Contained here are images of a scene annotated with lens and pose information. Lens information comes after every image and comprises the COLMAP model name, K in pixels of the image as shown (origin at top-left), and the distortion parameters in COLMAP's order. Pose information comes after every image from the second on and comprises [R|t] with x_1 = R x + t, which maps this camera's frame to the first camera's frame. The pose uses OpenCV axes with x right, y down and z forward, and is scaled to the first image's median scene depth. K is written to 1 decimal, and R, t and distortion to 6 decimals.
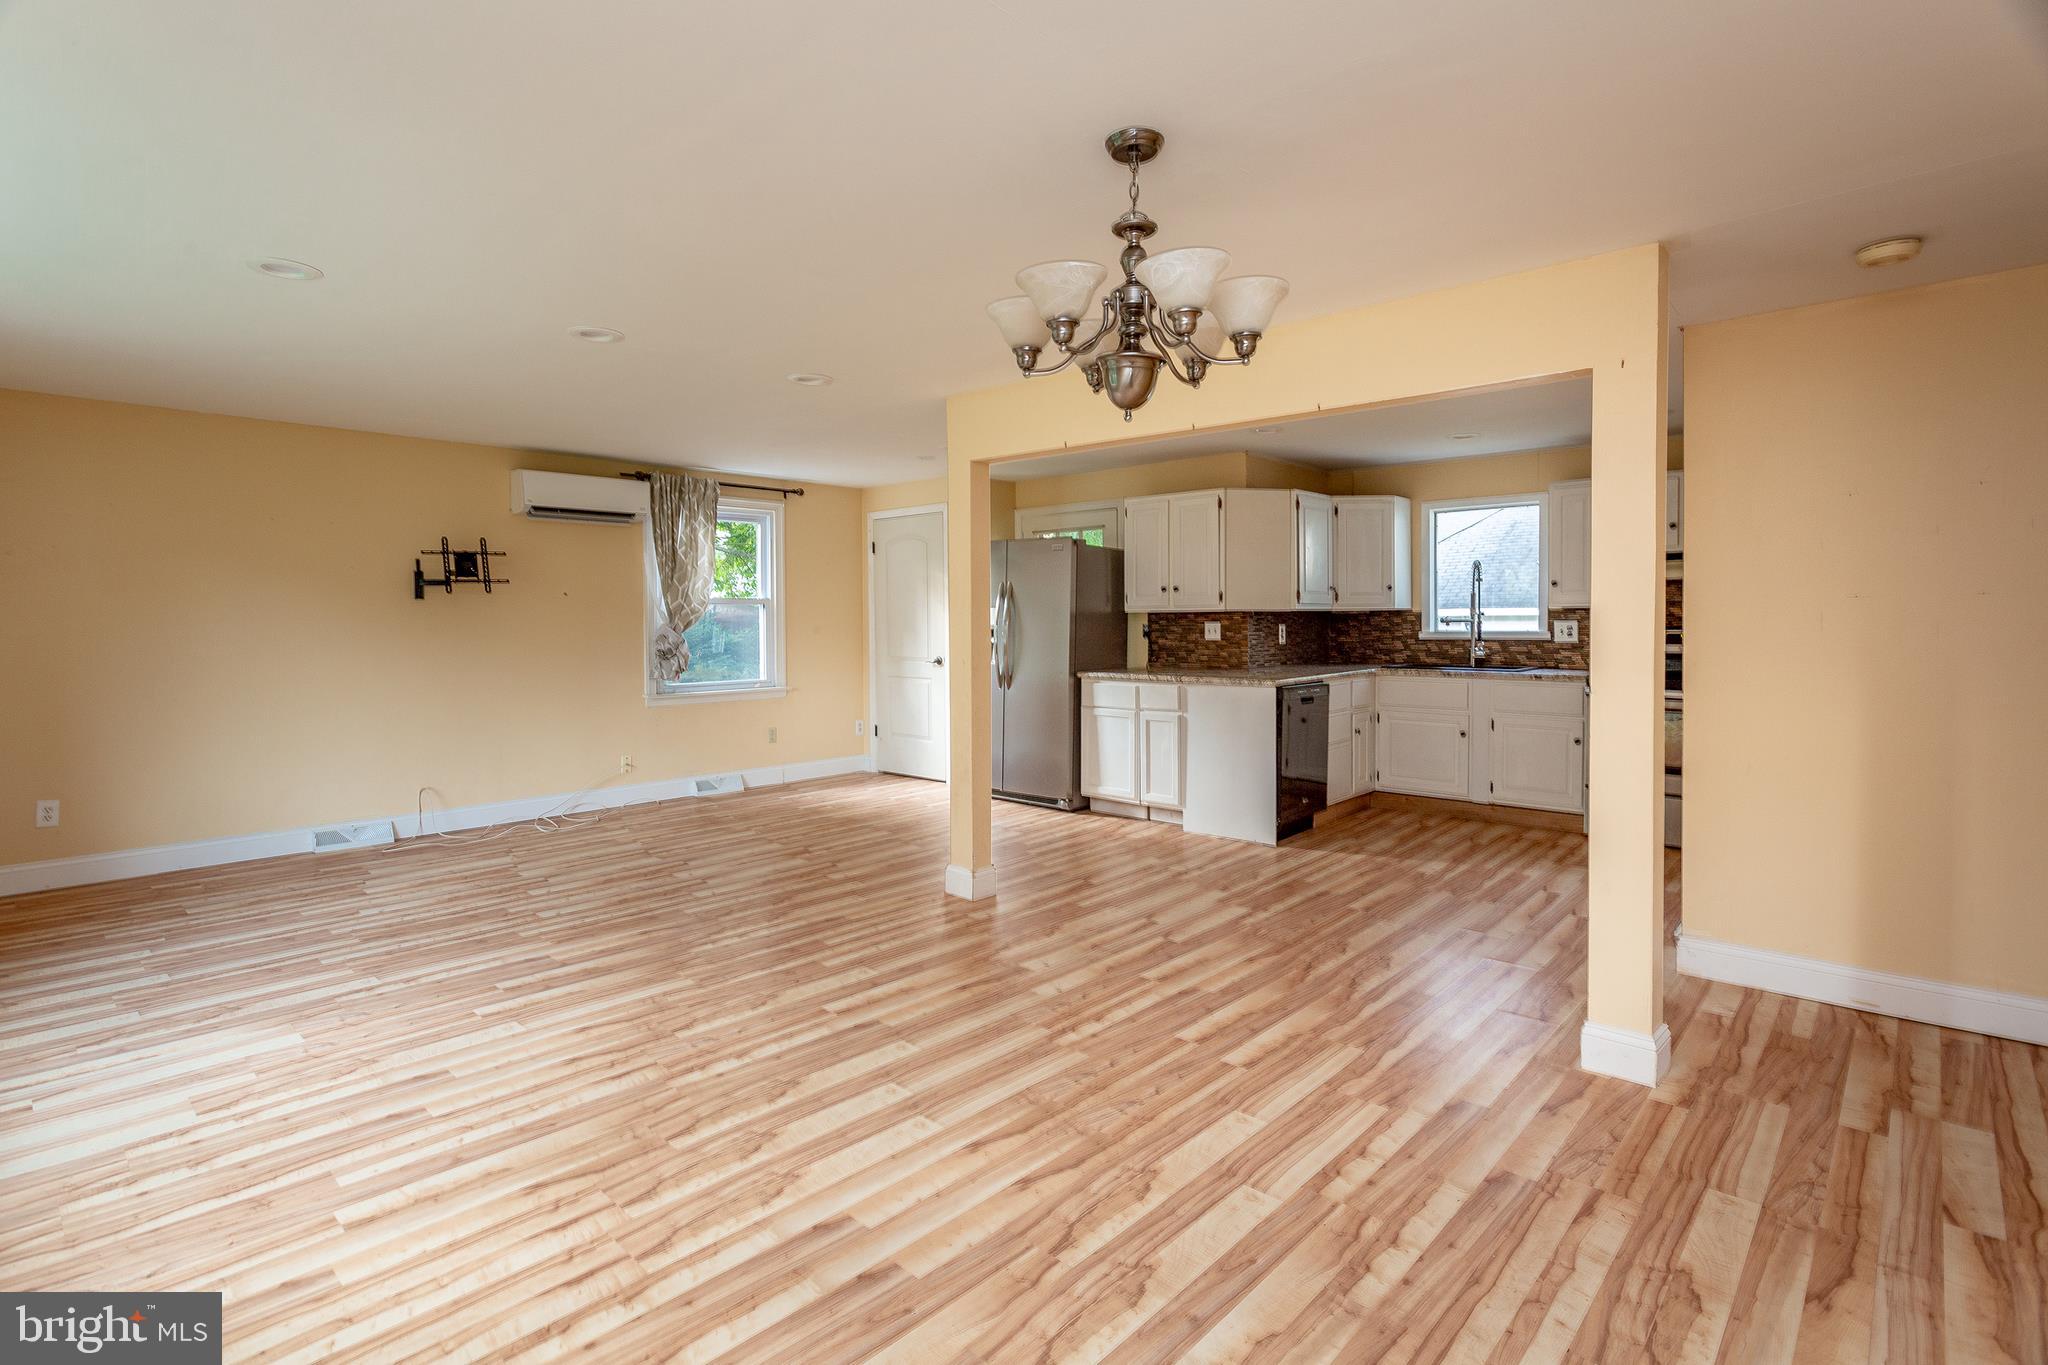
lens RADIAL K [[1077.3, 0, 1022.8], [0, 1077.3, 623.3], [0, 0, 1]] dist [-0.006377, 0.000054]
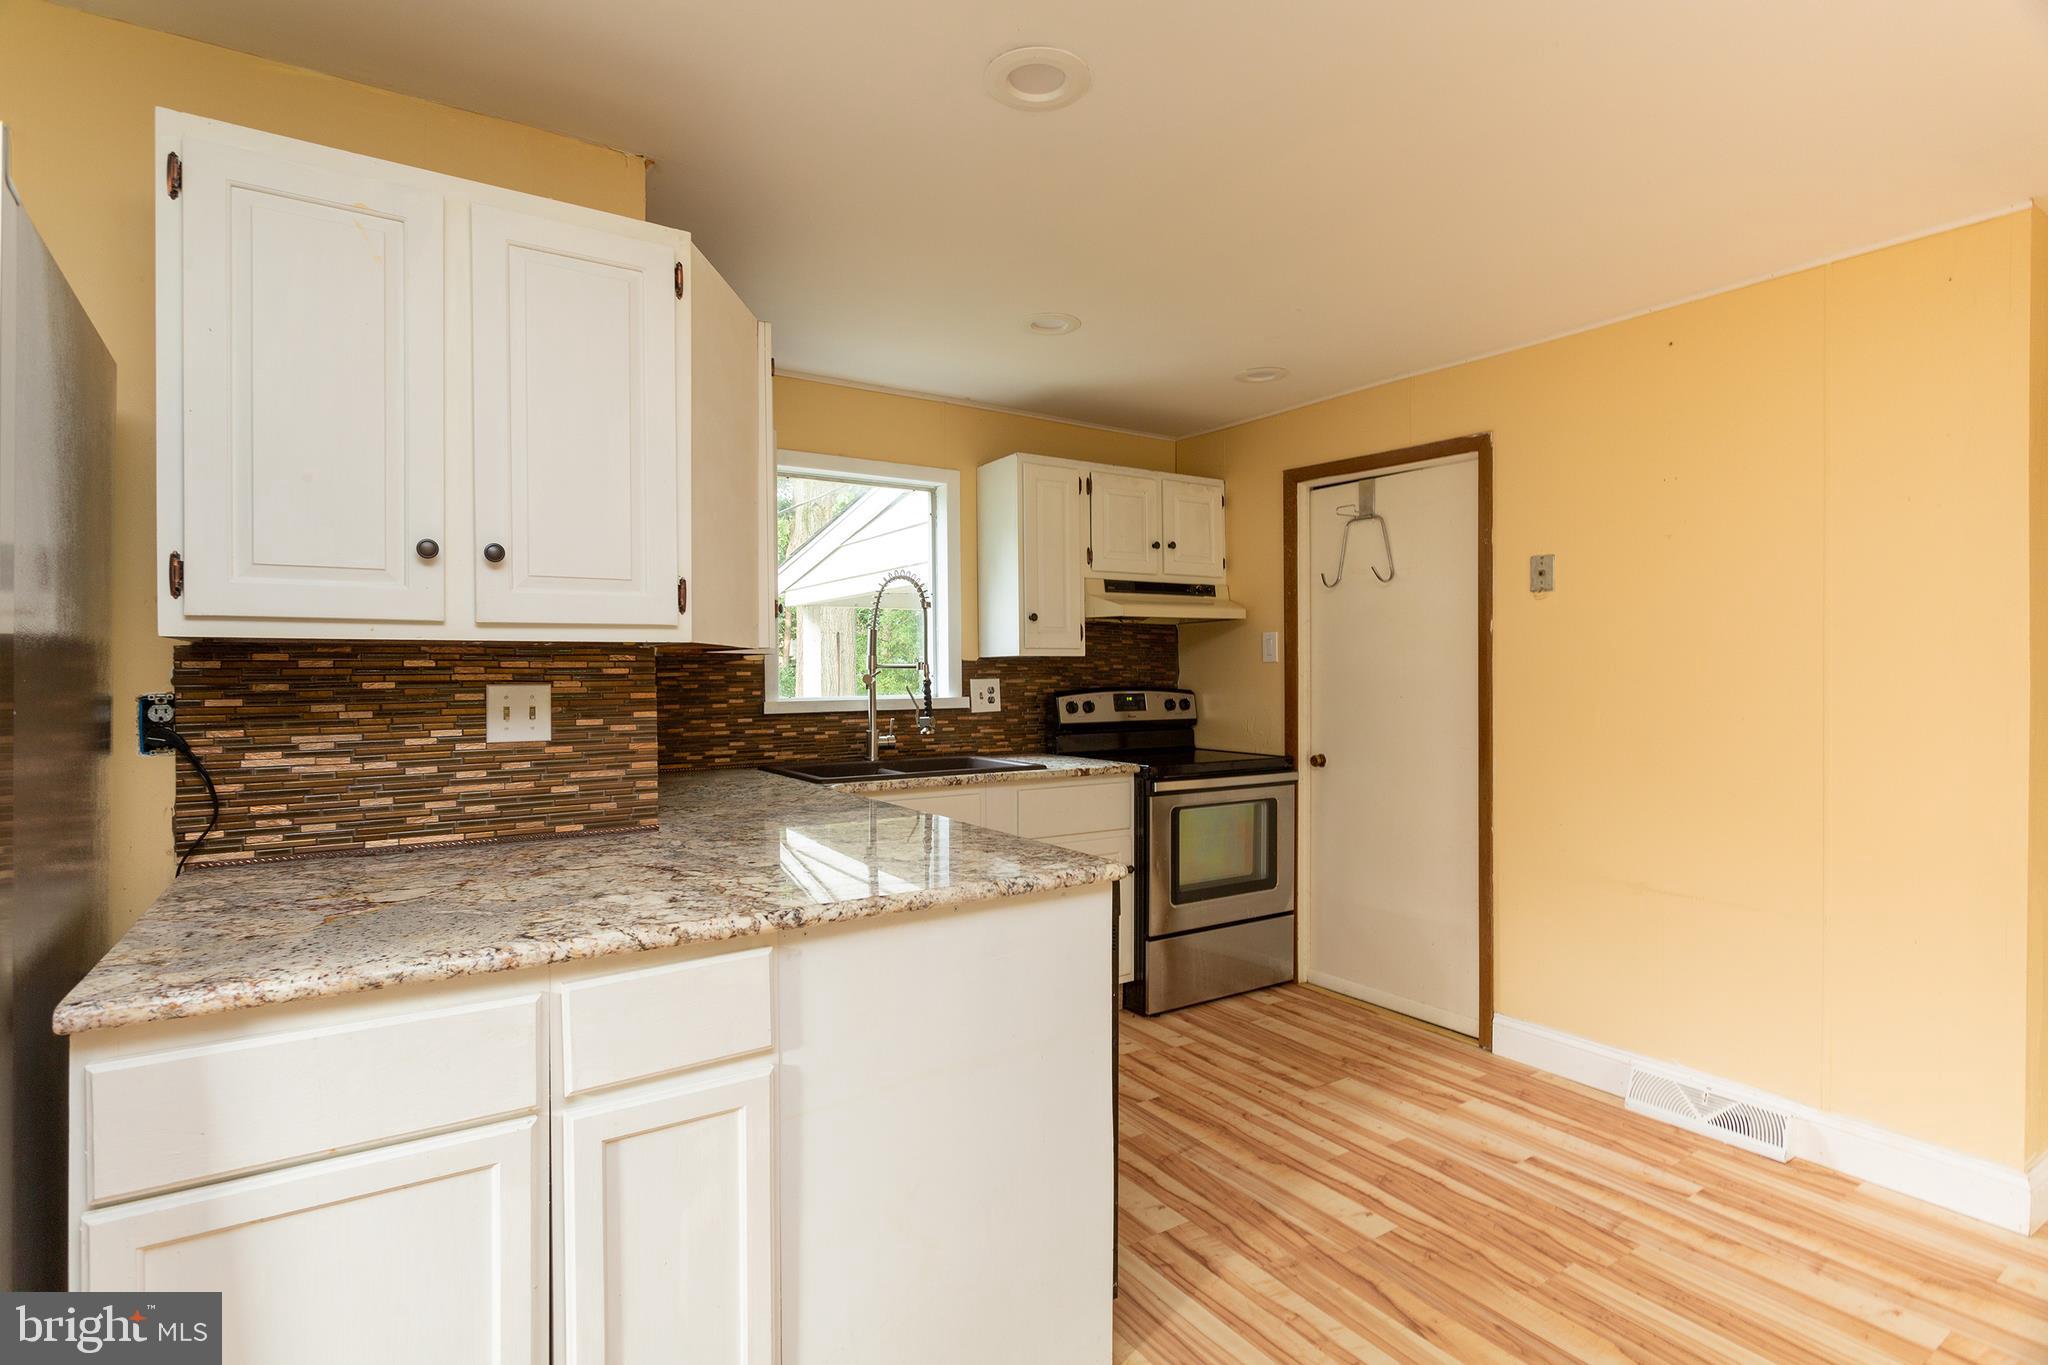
lens RADIAL K [[972.5, 0, 1011.1], [0, 972.5, 682.3], [0, 0, 1]] dist [-0.038403, 0.001516]
pose [[0.254872, -0.003605, 0.966968, -0.090793], [0.008081, 0.999966, 0.001598, -0.001668], [-0.966941, 0.007407, 0.254892, 1.679203]]
